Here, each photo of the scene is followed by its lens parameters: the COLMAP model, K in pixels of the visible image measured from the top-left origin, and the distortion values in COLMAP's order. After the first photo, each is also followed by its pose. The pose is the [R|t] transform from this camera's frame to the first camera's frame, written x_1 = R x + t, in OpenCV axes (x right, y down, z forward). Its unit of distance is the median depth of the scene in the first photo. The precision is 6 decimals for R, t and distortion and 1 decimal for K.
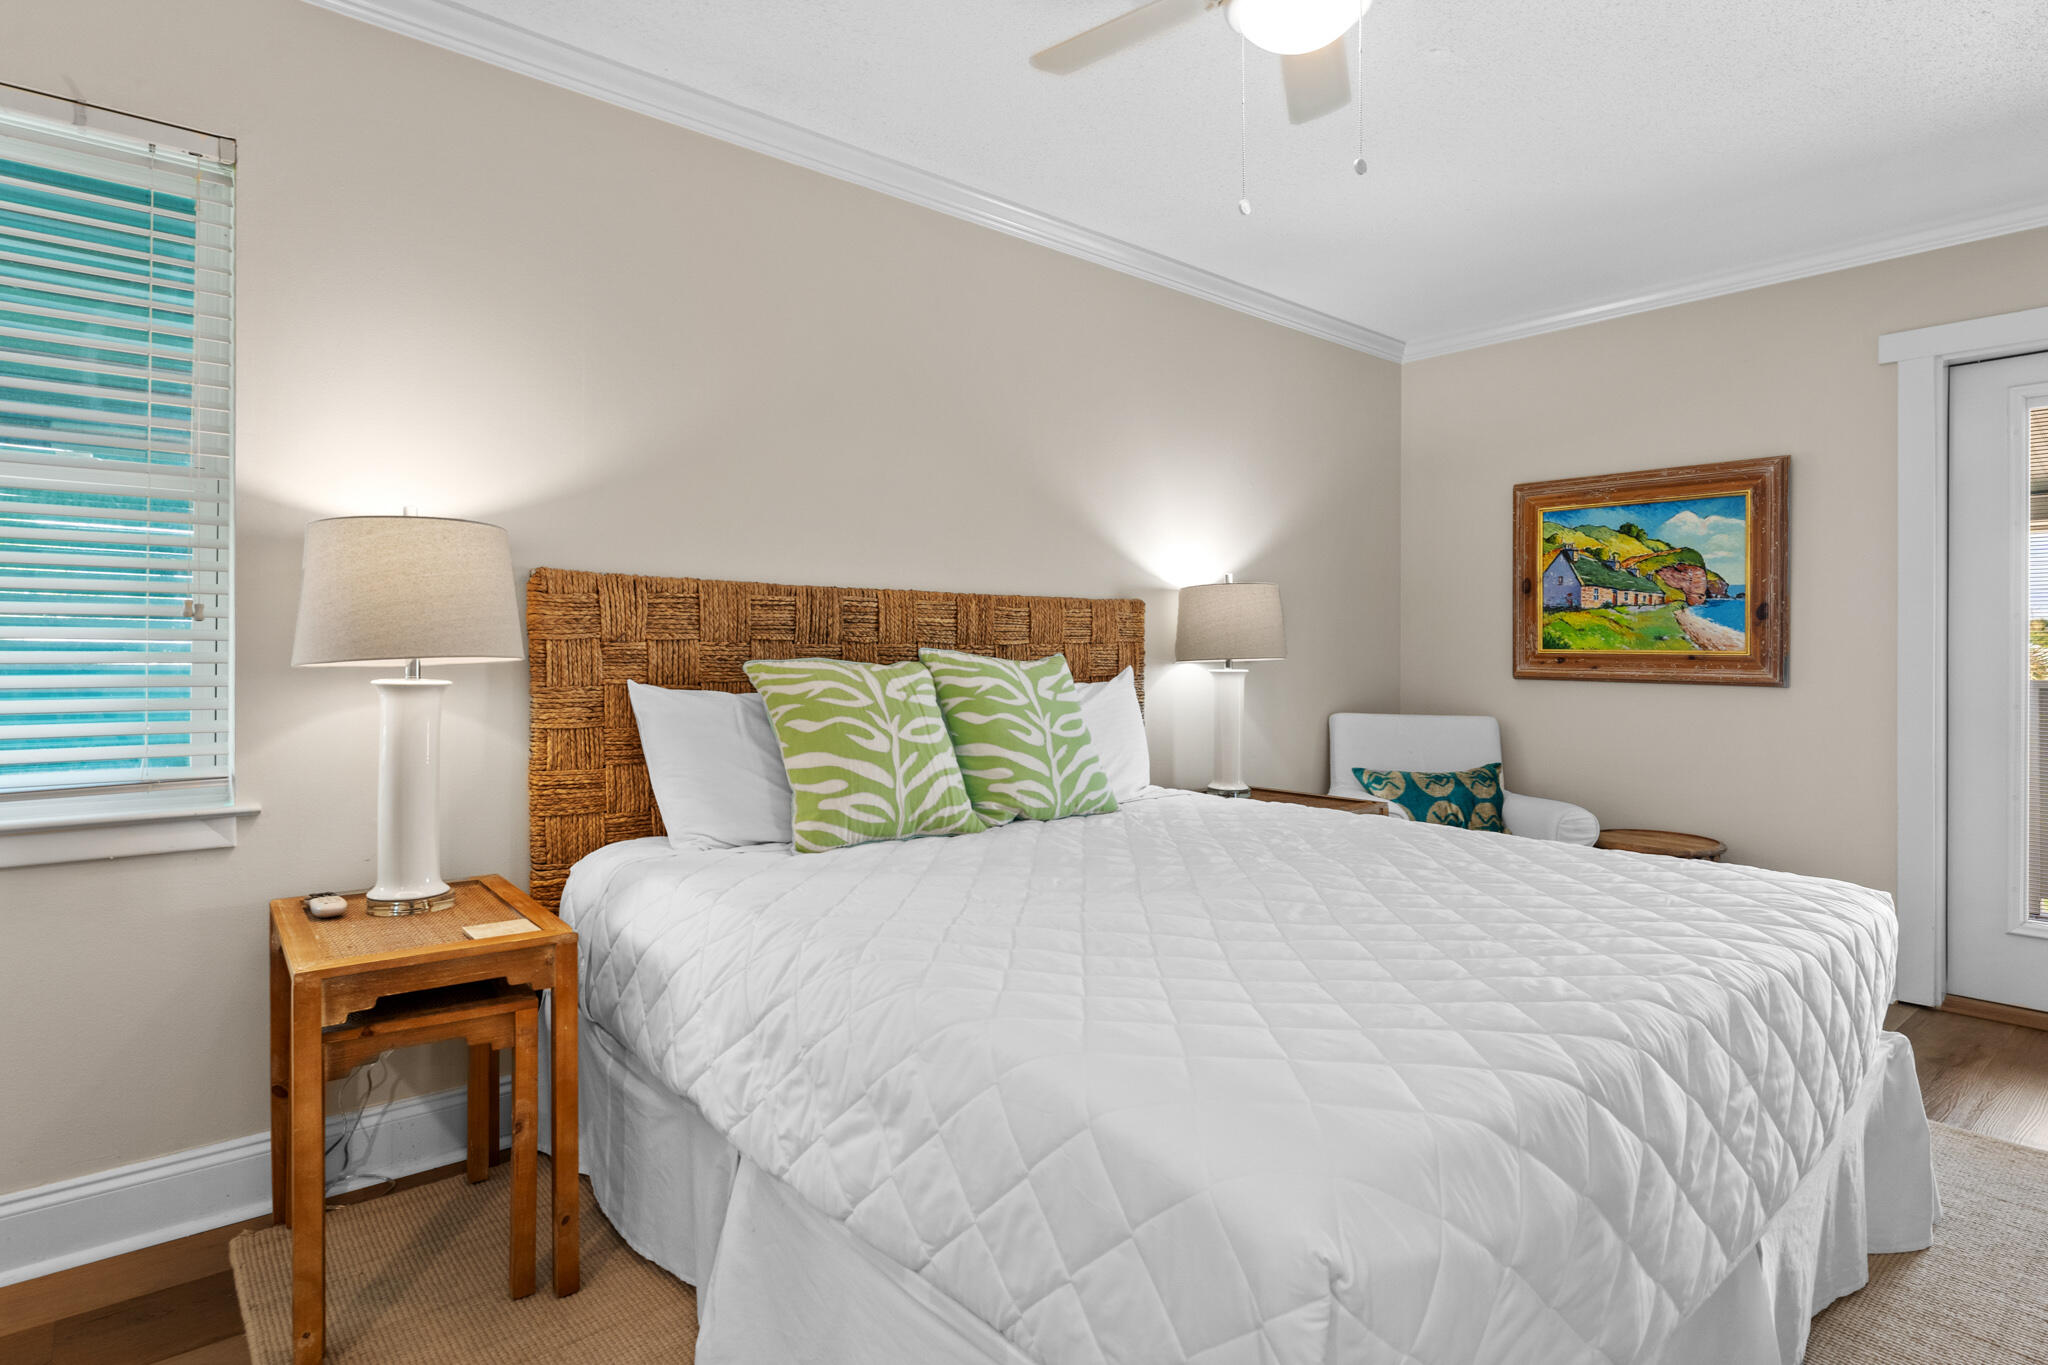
lens RADIAL K [[1070.9, 0, 1019.9], [0, 1070.9, 657.2], [0, 0, 1]] dist [-0.000205, -0.001013]
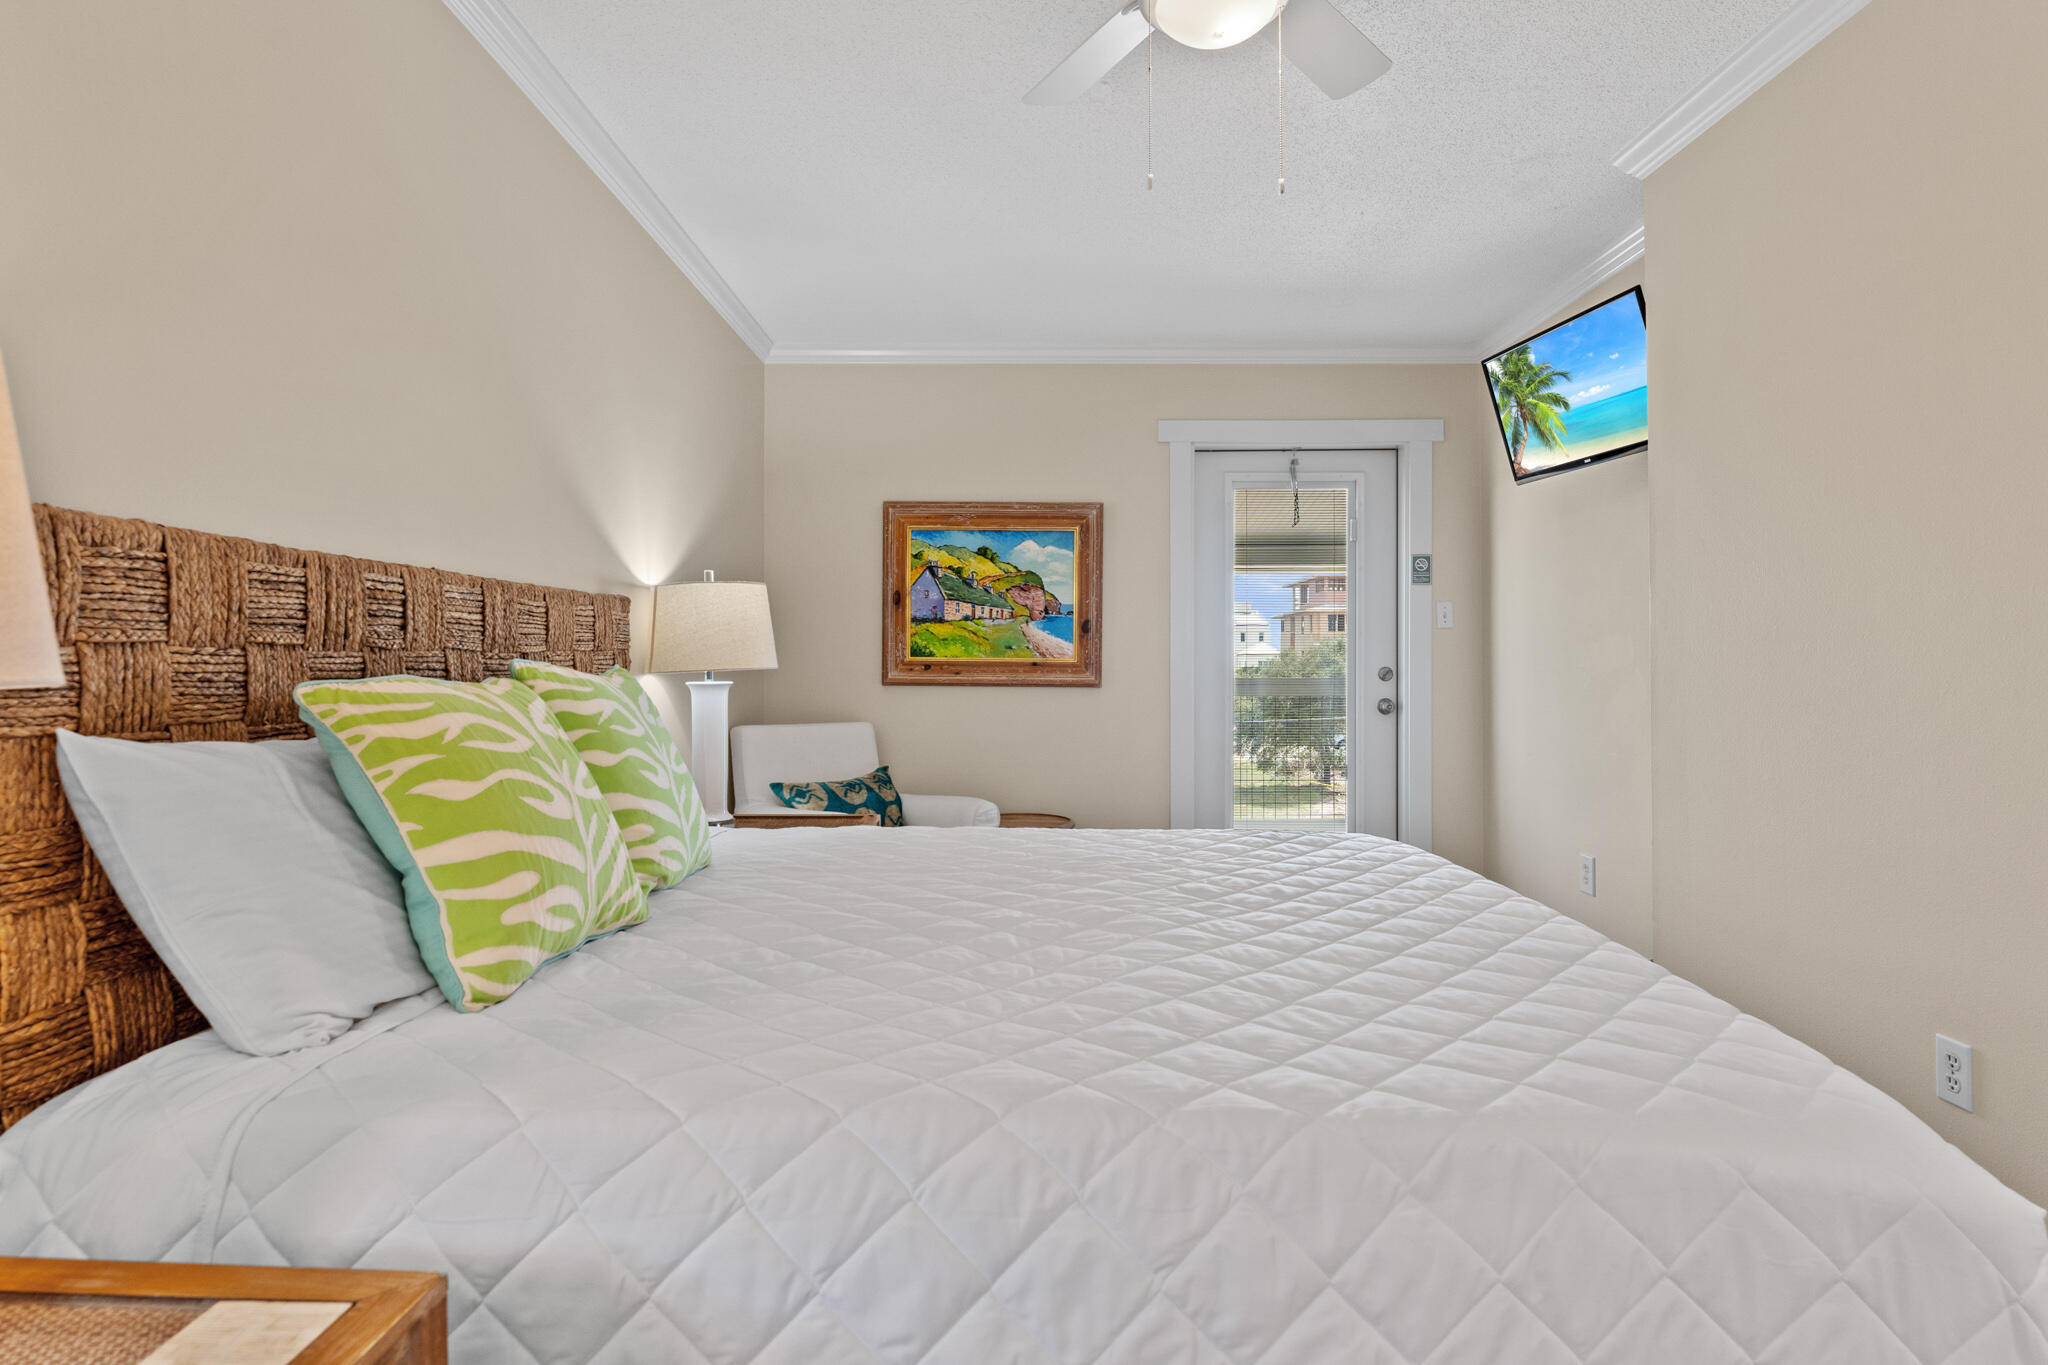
lens RADIAL K [[1070.9, 0, 1019.9], [0, 1070.9, 657.2], [0, 0, 1]] dist [-0.000205, -0.001013]
pose [[0.651819, -0.001586, 0.758373, -0.284065], [0.006329, 0.999974, -0.003348, -0.003390], [-0.758348, 0.006982, 0.651812, 0.239057]]
